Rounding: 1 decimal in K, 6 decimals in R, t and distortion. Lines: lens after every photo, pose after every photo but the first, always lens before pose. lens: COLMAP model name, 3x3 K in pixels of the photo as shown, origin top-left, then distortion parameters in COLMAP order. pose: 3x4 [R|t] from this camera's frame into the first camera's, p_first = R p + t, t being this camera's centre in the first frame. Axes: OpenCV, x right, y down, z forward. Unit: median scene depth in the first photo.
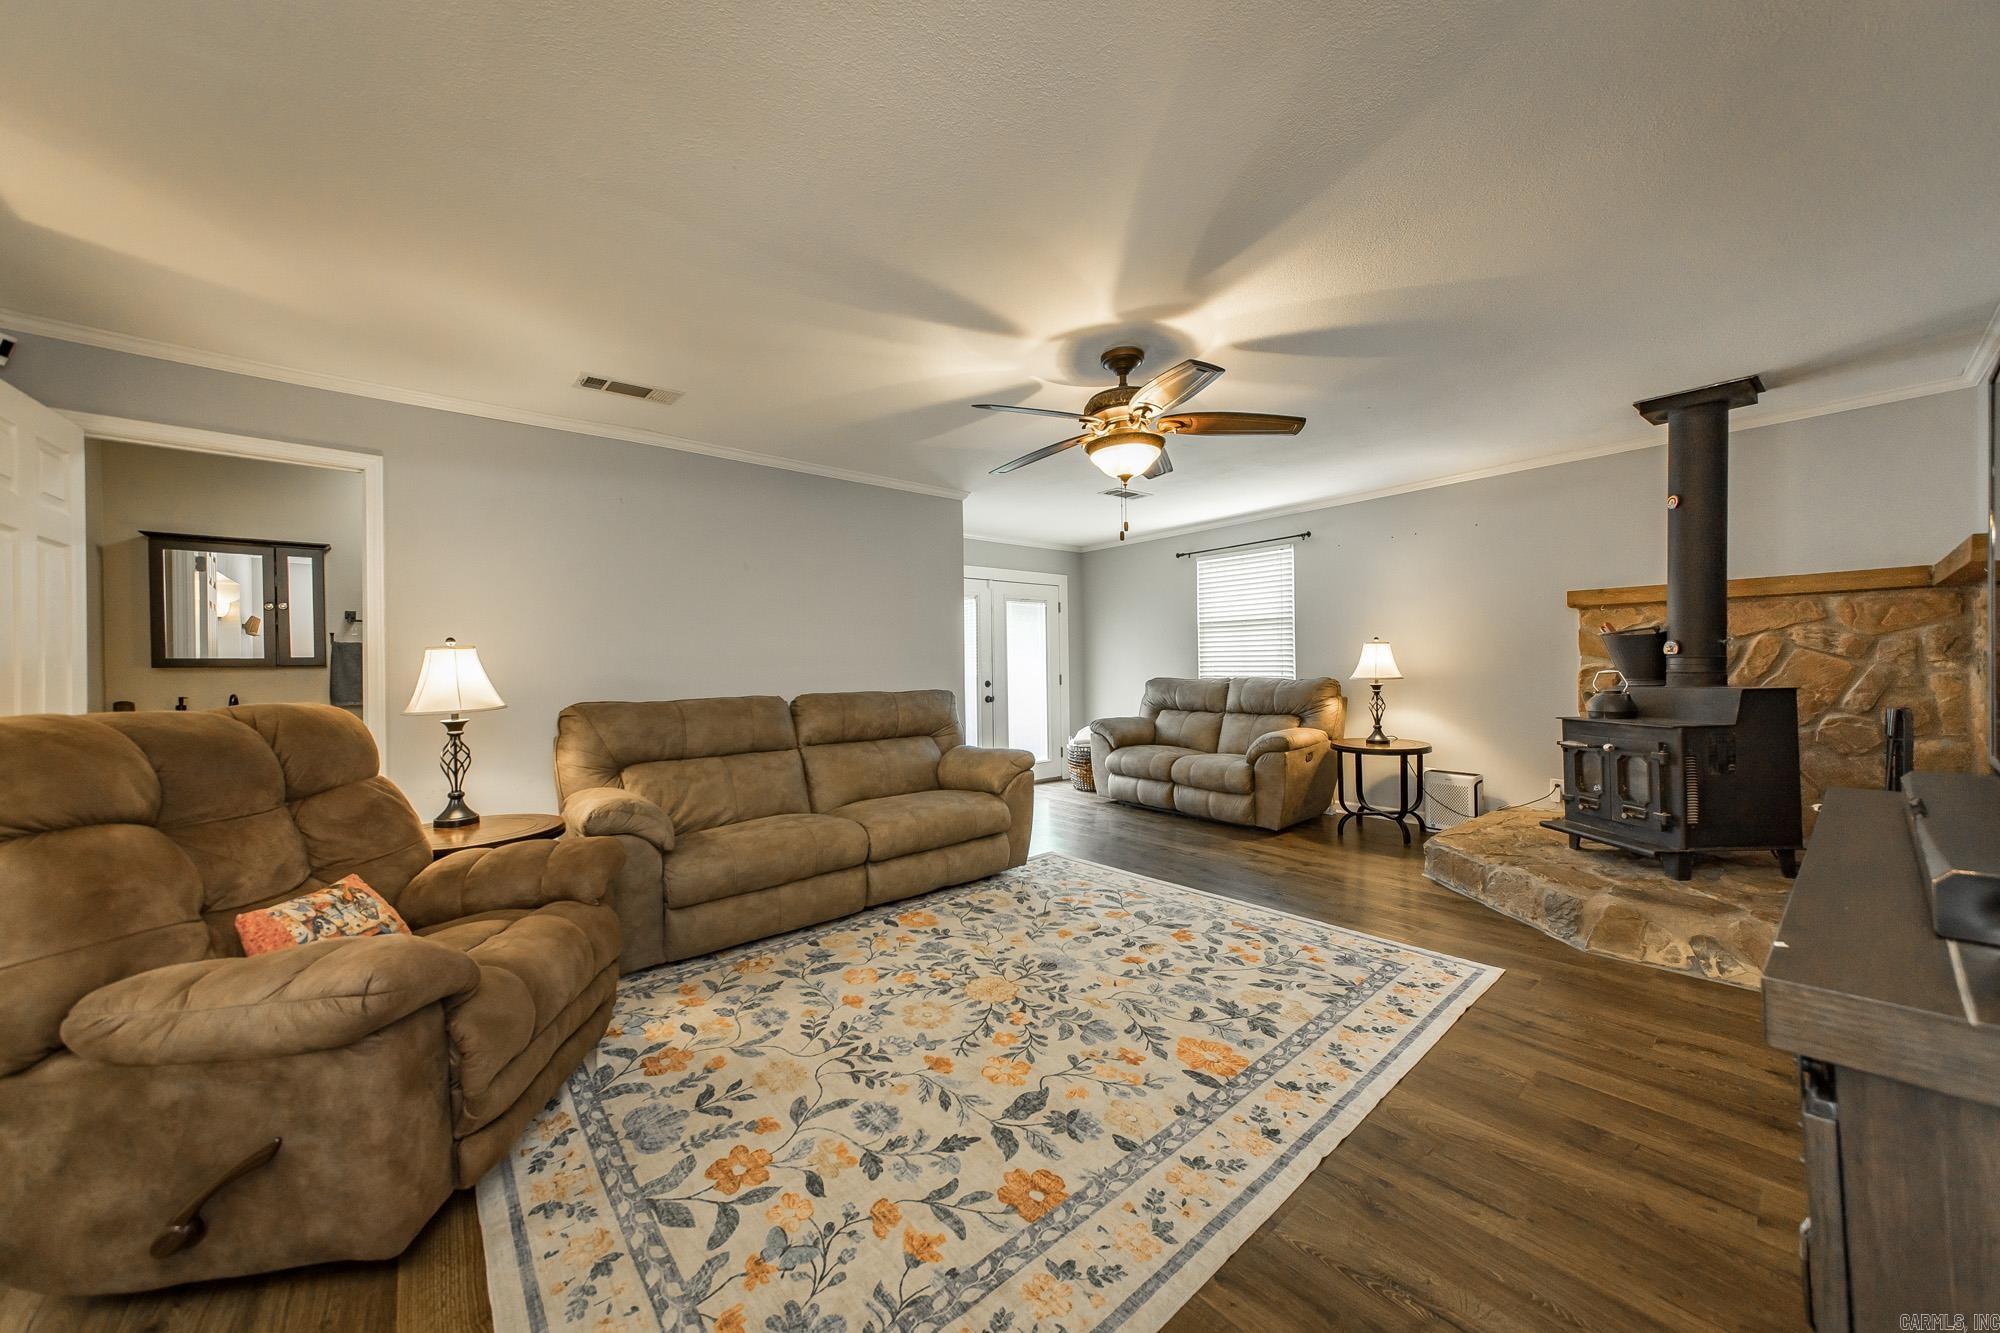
lens RADIAL K [[708.5, 0, 997.5], [0, 708.5, 667.7], [0, 0, 1]] dist [0.001148, 0.000000]
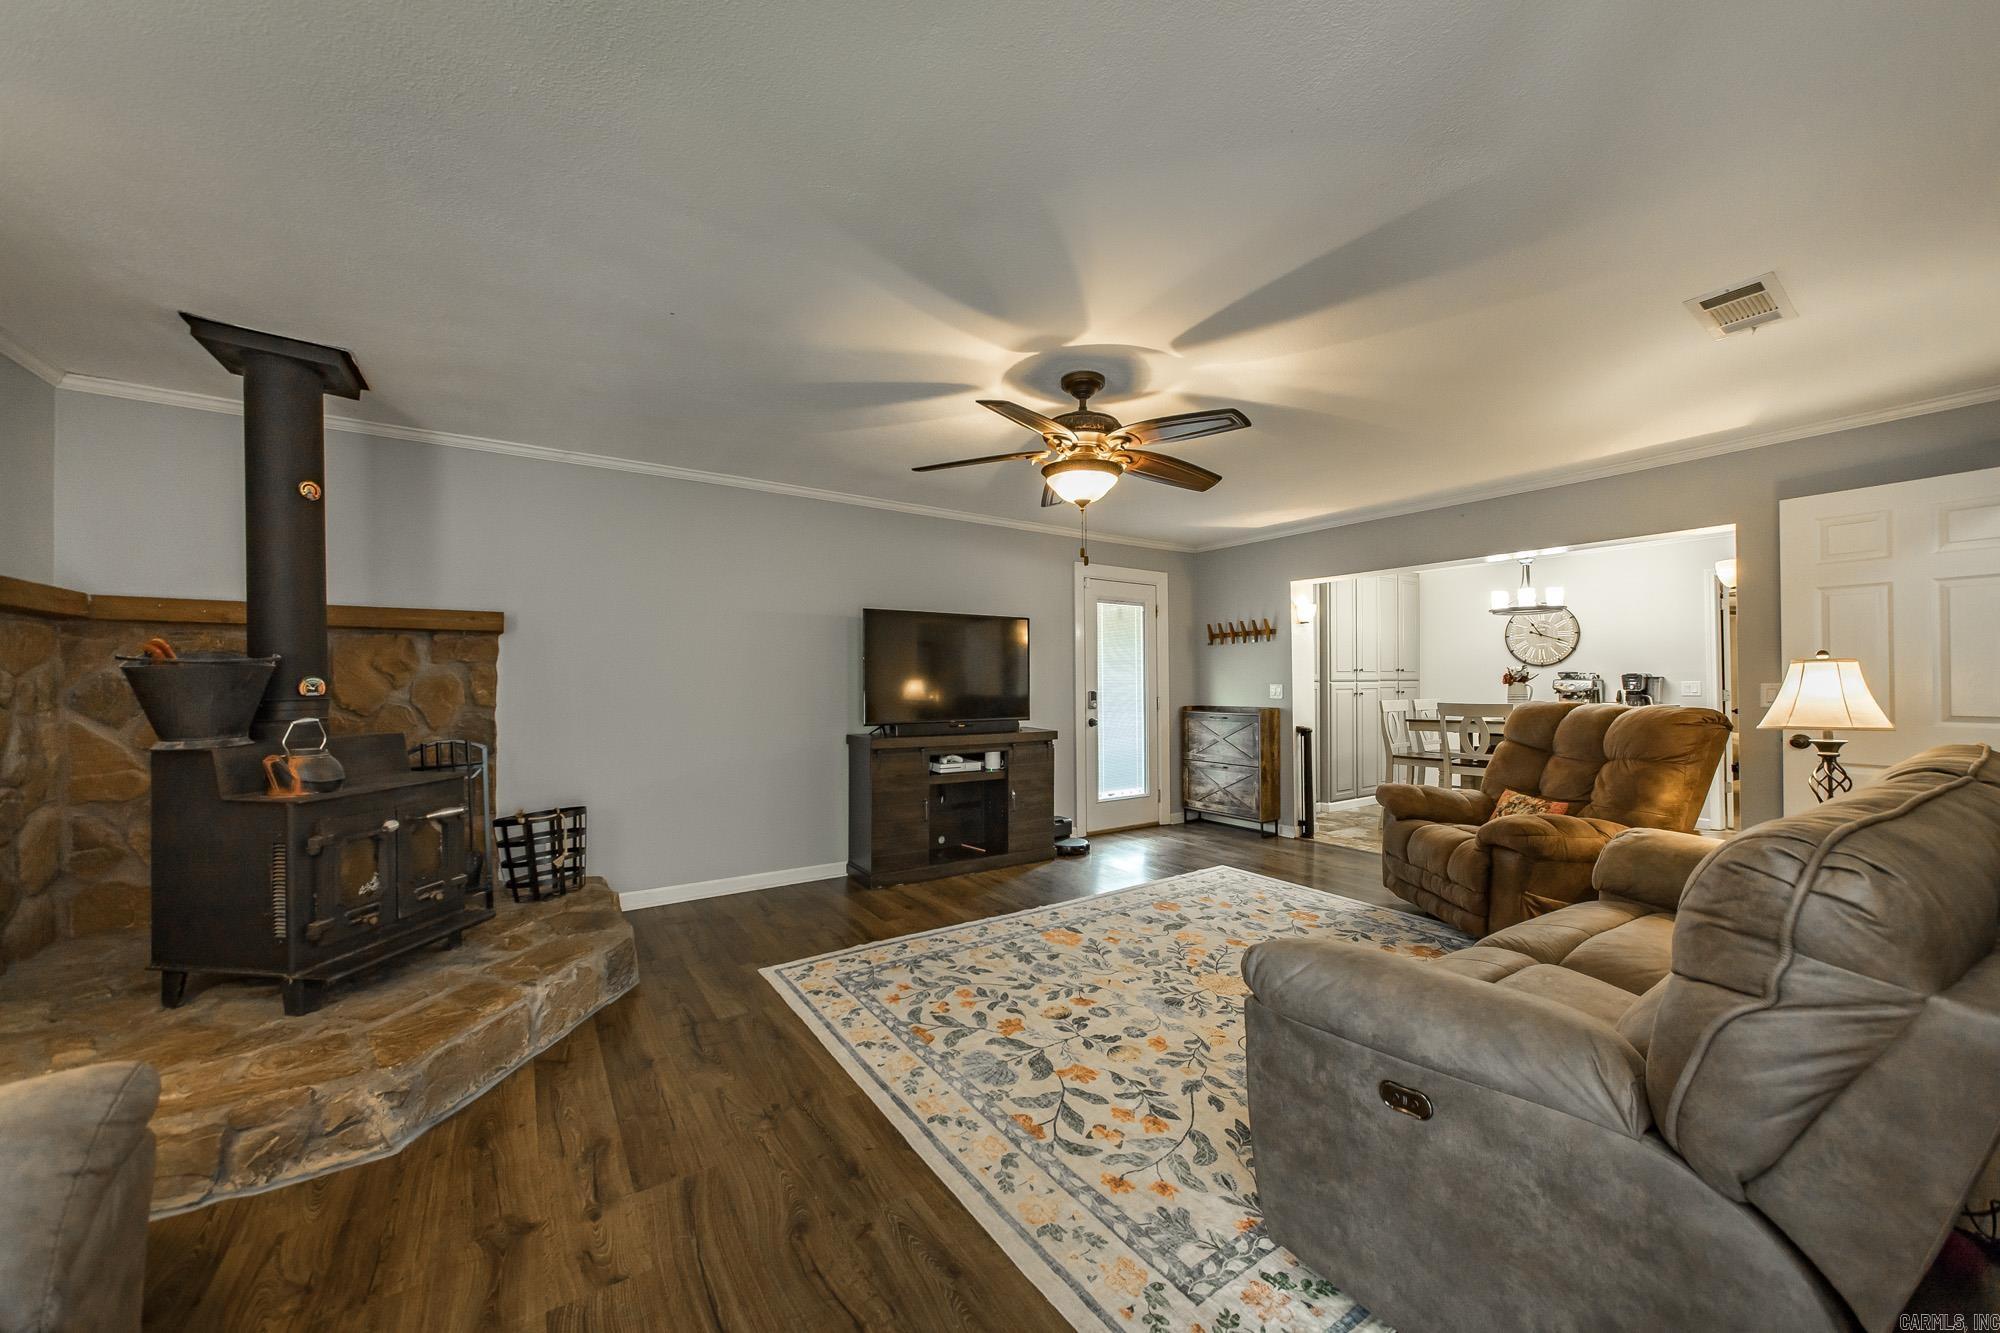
lens RADIAL K [[725.8, 0, 995.5], [0, 725.8, 680.8], [0, 0, 1]] dist [0.000089, -0.000002]
pose [[-0.993640, 0.020514, 0.110723, 0.177702], [0.020177, 0.999788, -0.004164, -0.018569], [-0.110784, -0.001904, -0.993843, 1.839069]]
